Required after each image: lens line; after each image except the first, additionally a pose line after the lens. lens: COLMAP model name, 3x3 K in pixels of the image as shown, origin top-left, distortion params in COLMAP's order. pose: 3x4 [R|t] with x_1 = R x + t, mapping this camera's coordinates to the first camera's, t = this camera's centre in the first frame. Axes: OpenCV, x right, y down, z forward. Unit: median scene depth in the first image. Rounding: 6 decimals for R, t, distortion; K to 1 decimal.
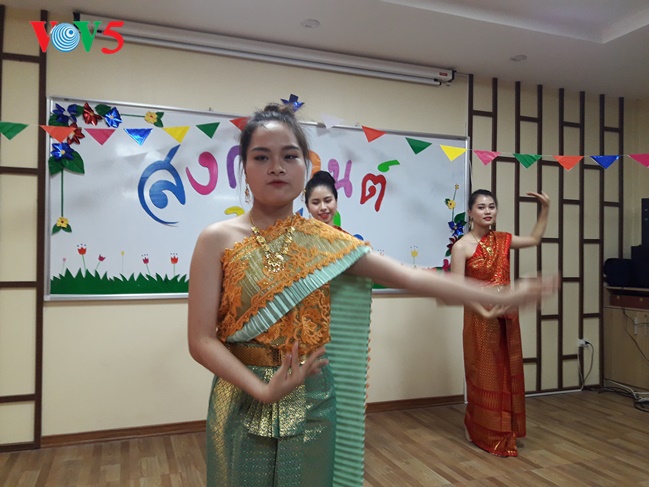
lens RADIAL K [[525.6, 0, 321.1], [0, 525.6, 250.3], [0, 0, 1]] dist [0.068743, -0.128657]
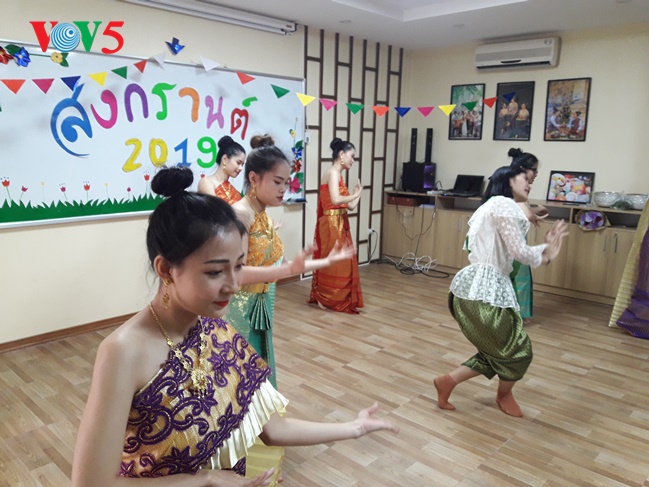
lens RADIAL K [[522.2, 0, 321.9], [0, 522.2, 260.6], [0, 0, 1]] dist [0.090358, -0.222016]
pose [[0.898152, -0.090162, 0.430341, -0.294359], [-0.011890, 0.973411, 0.228758, -0.085304], [-0.439524, -0.210576, 0.873199, -0.234818]]
